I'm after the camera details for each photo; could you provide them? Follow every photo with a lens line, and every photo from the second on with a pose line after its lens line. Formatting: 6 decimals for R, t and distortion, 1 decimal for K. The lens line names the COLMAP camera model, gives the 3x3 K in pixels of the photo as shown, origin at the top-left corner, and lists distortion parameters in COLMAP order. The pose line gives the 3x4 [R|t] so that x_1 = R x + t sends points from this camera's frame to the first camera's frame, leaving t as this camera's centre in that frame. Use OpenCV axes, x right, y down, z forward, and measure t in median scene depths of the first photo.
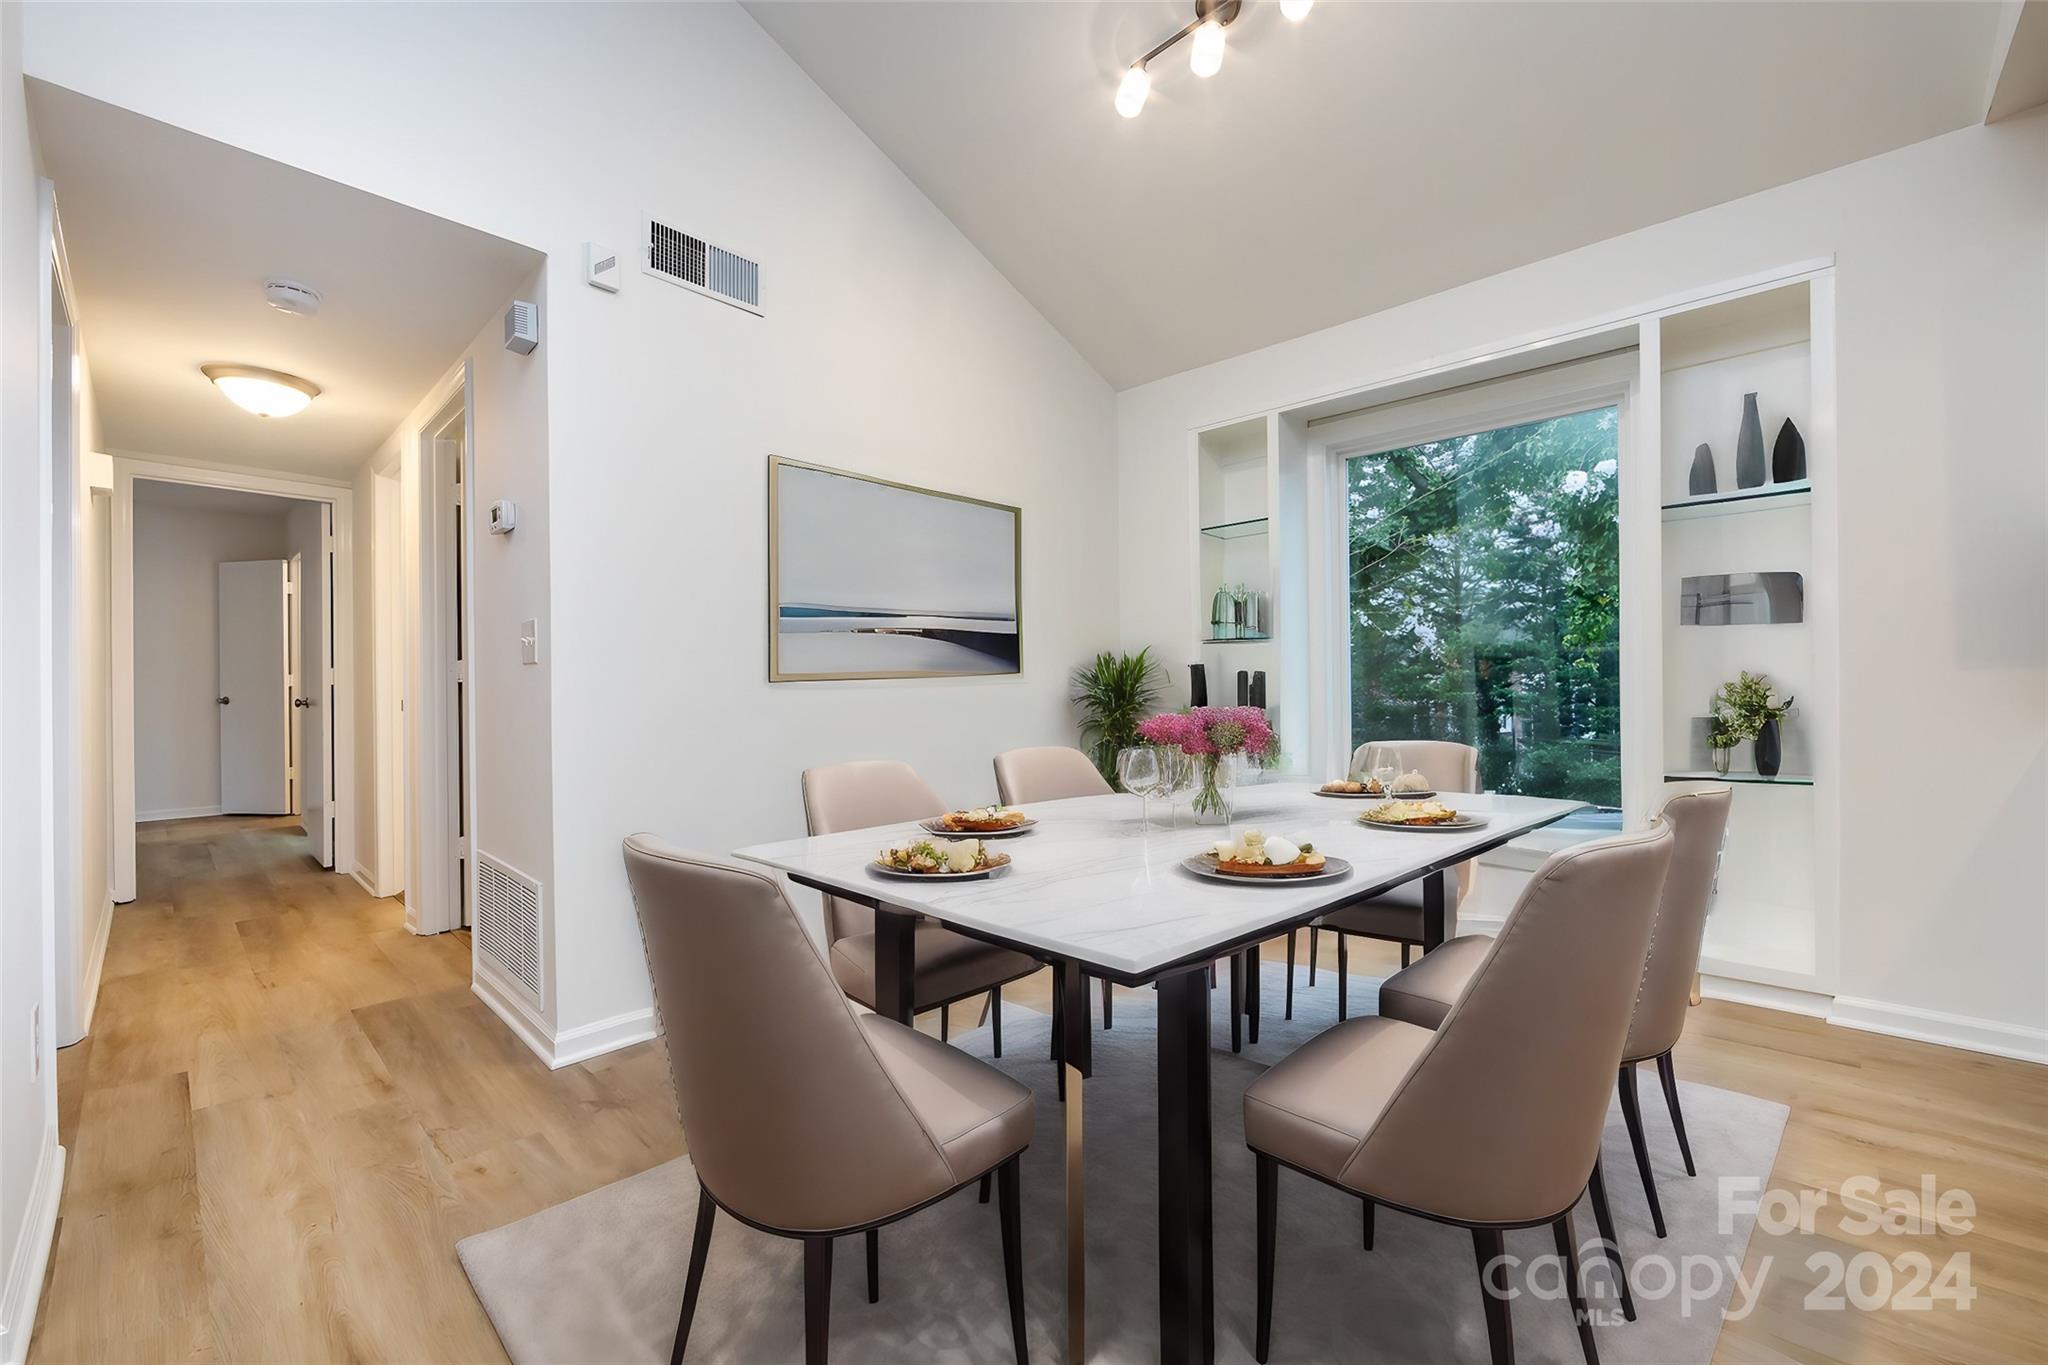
lens RADIAL K [[800.7, 0, 1020.4], [0, 800.7, 687.8], [0, 0, 1]] dist [-0.001500, -0.000608]
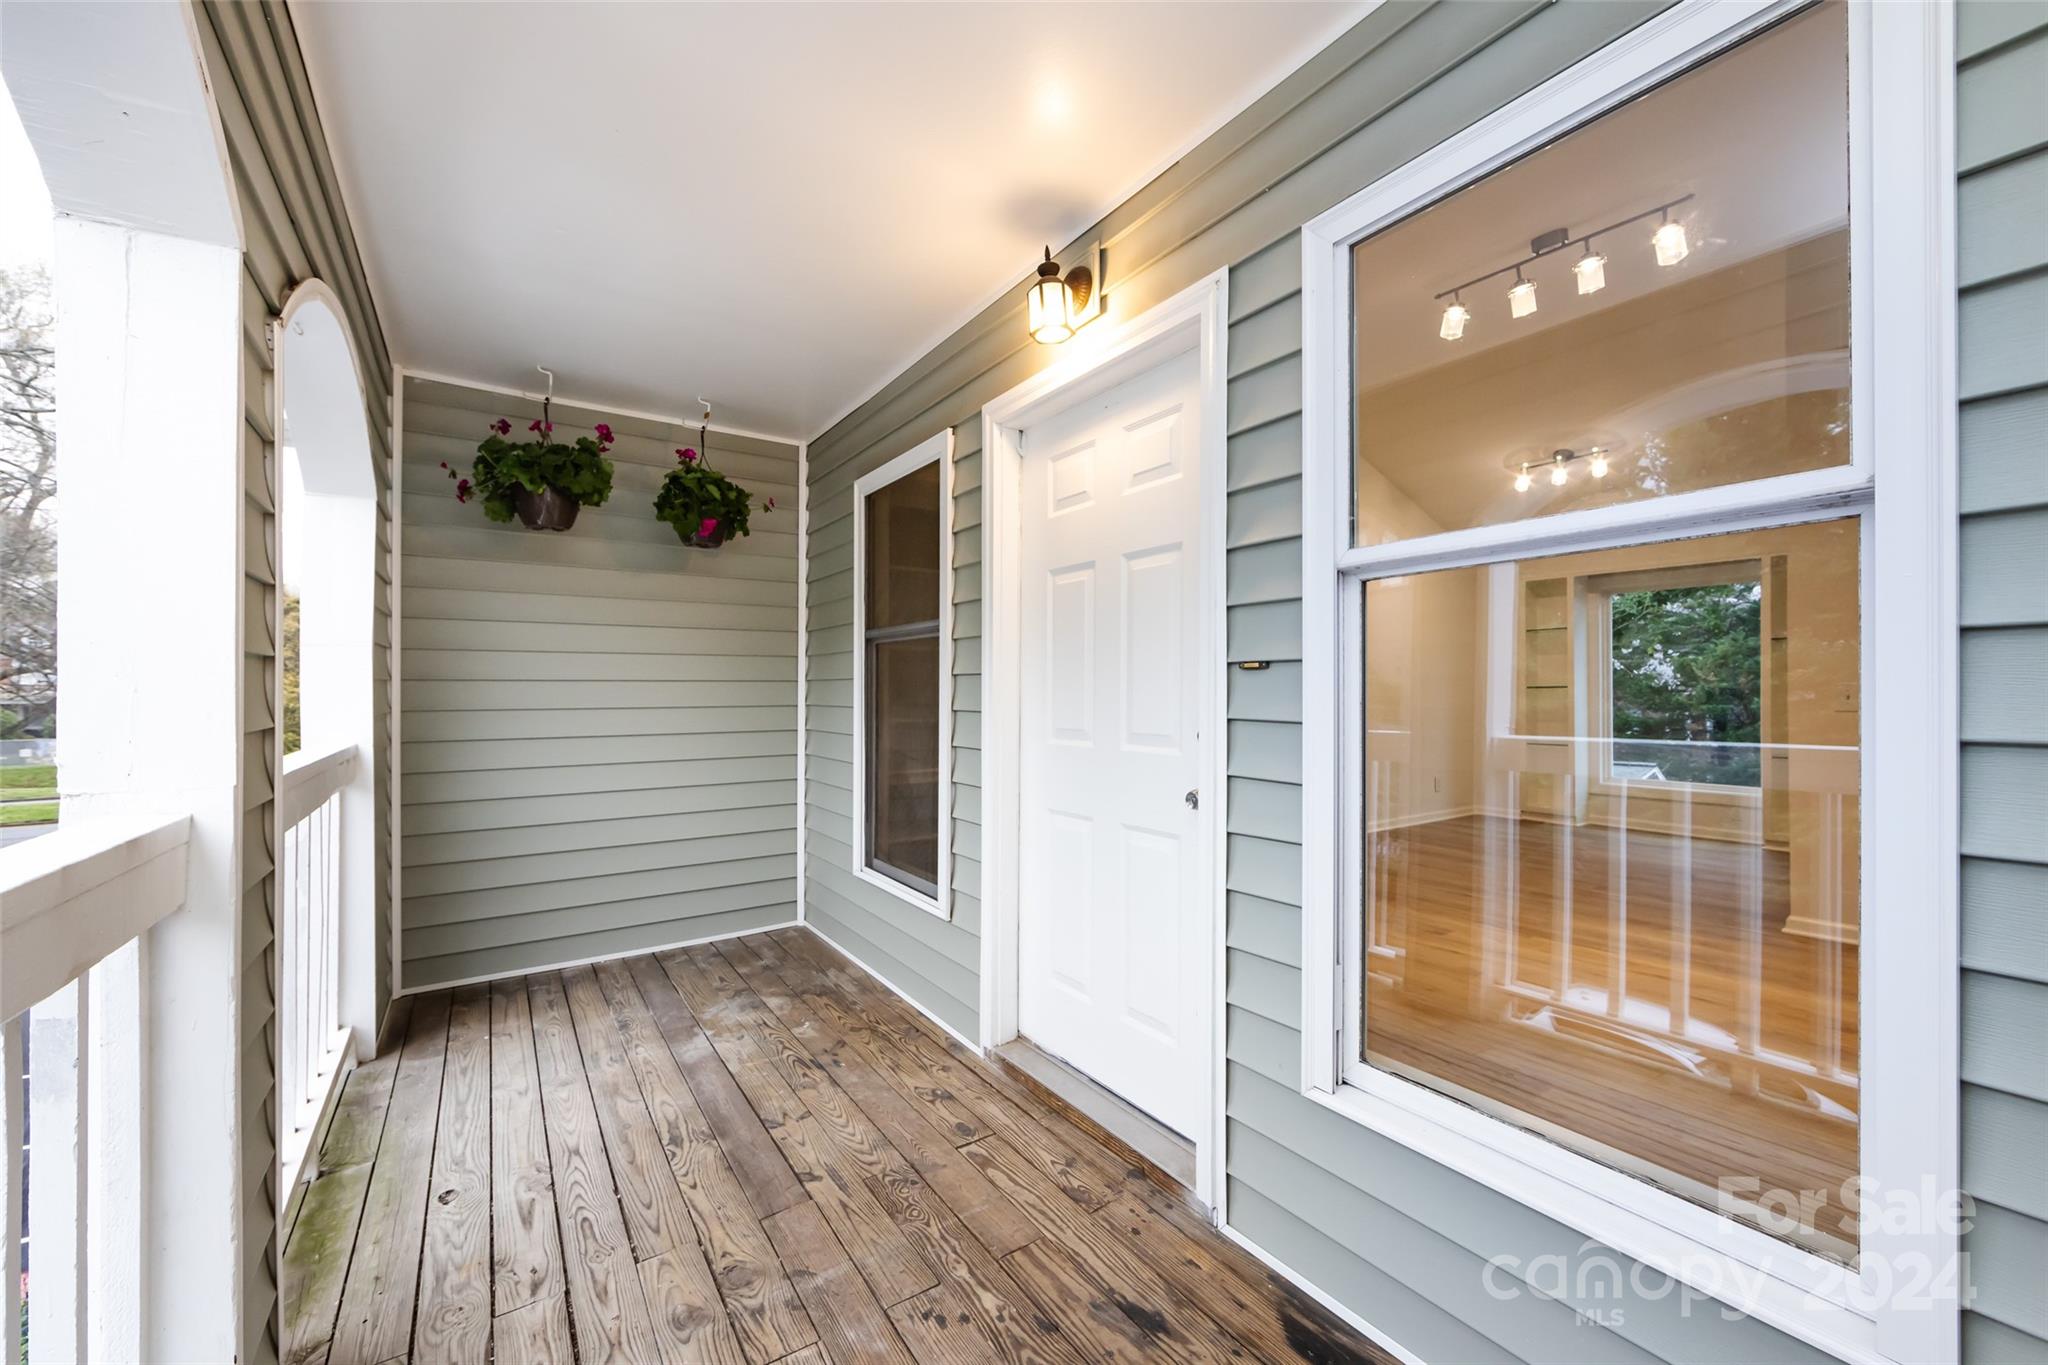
lens RADIAL K [[800.7, 0, 1020.4], [0, 800.7, 687.8], [0, 0, 1]] dist [-0.001500, -0.000608]
pose [[0.974997, 0.009311, -0.222024, -0.948094], [-0.010001, 0.999948, -0.001981, -0.069479], [0.221994, 0.004152, 0.975039, -2.053975]]
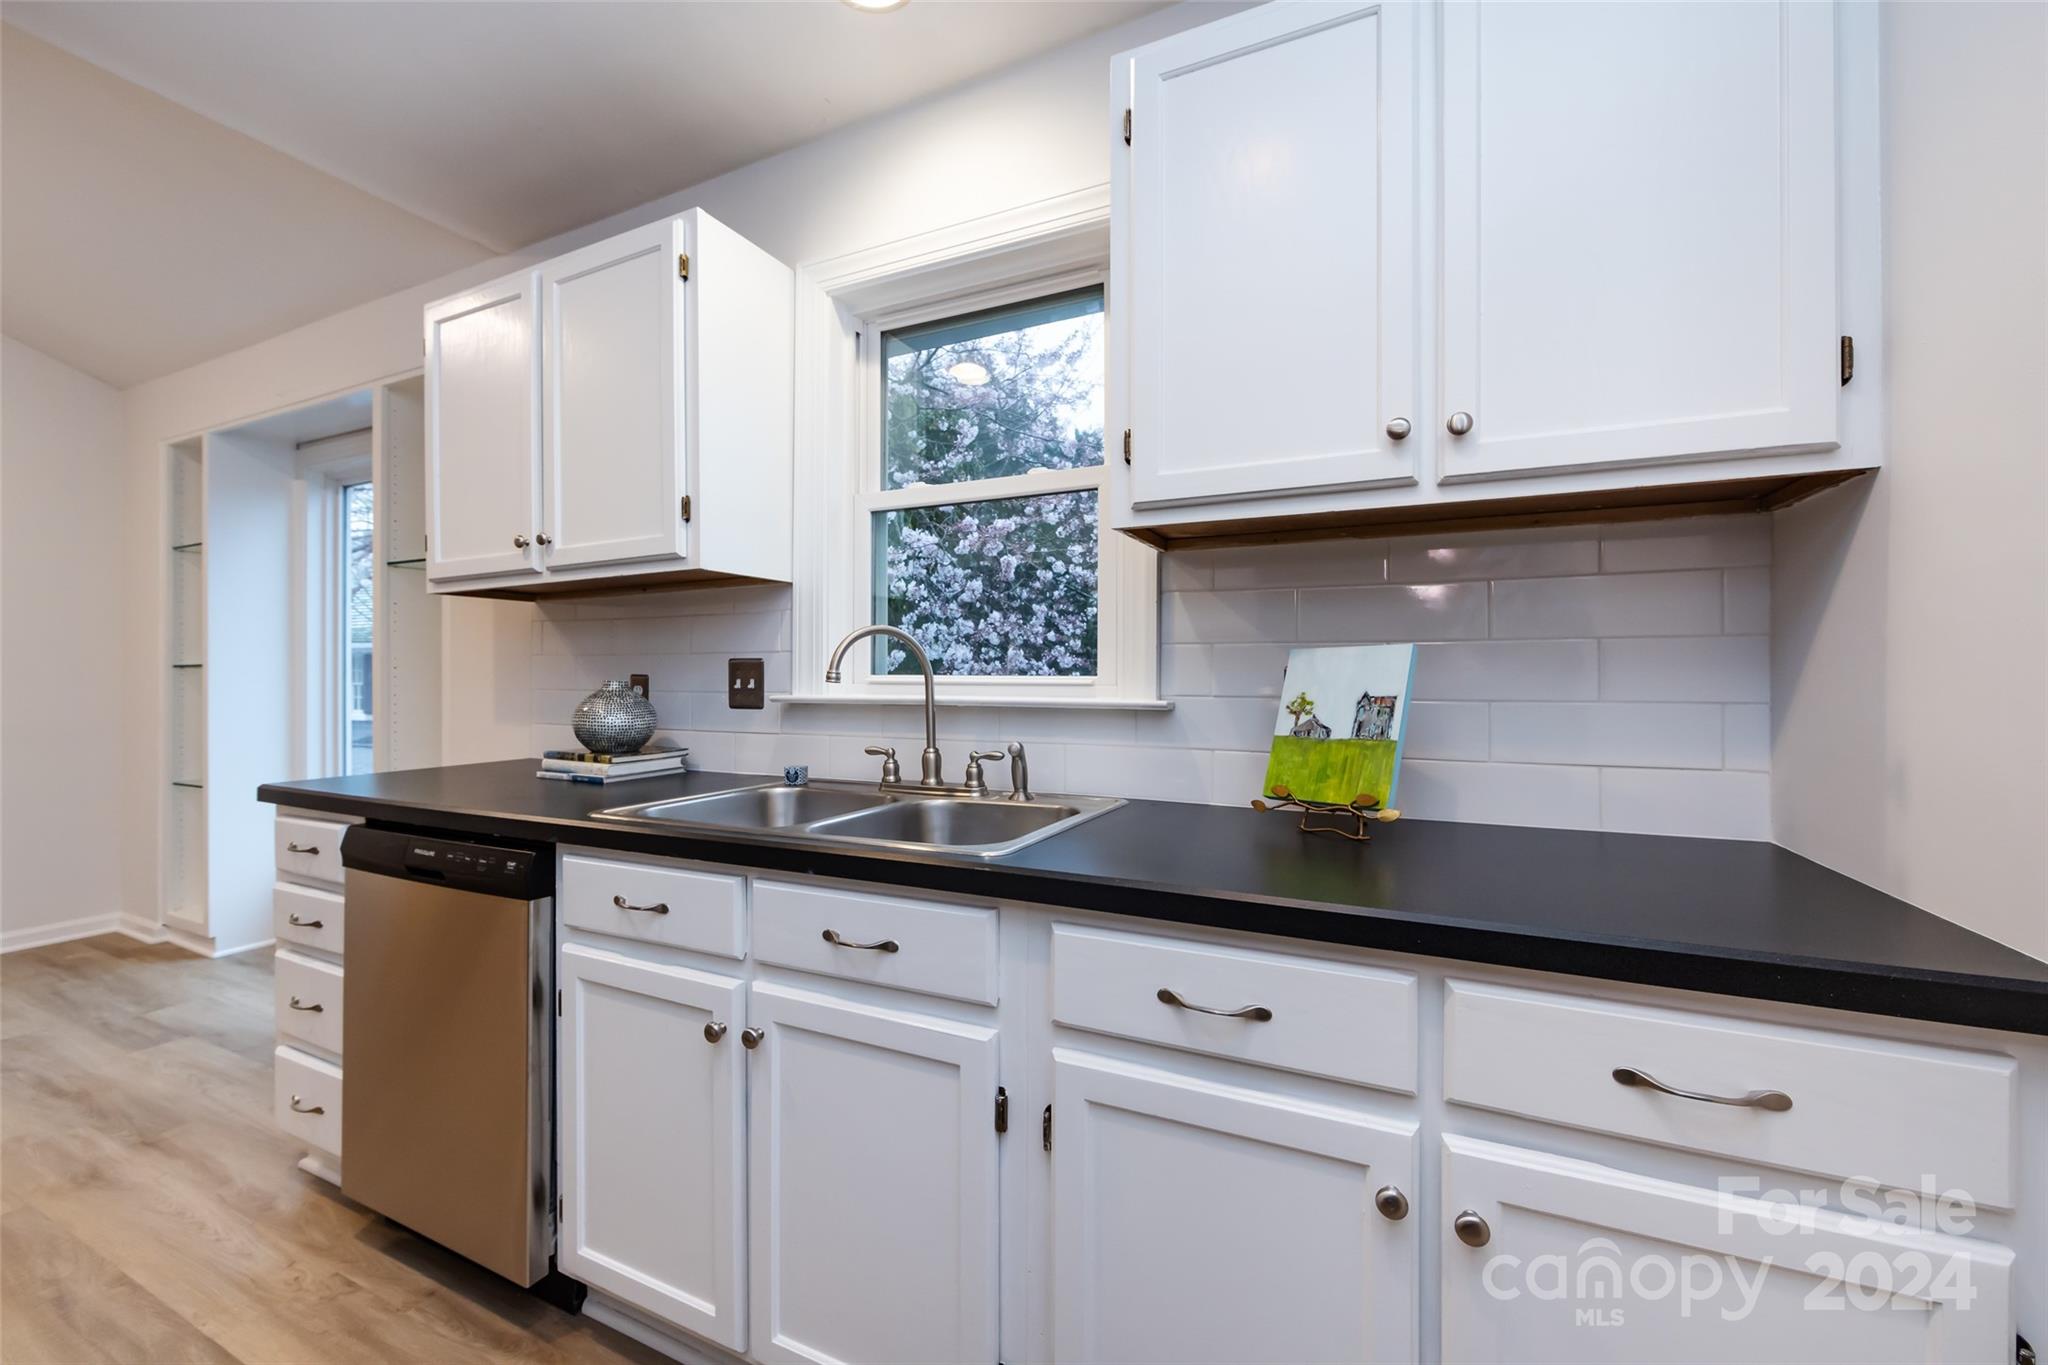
lens RADIAL K [[812.8, 0, 1024.6], [0, 812.8, 671.3], [0, 0, 1]] dist [-0.001373, -0.000382]
pose [[0.951993, 0.009794, 0.305962, 1.558437], [-0.009236, 0.999952, -0.003273, -0.102900], [-0.305980, 0.000290, 0.952038, -0.362268]]
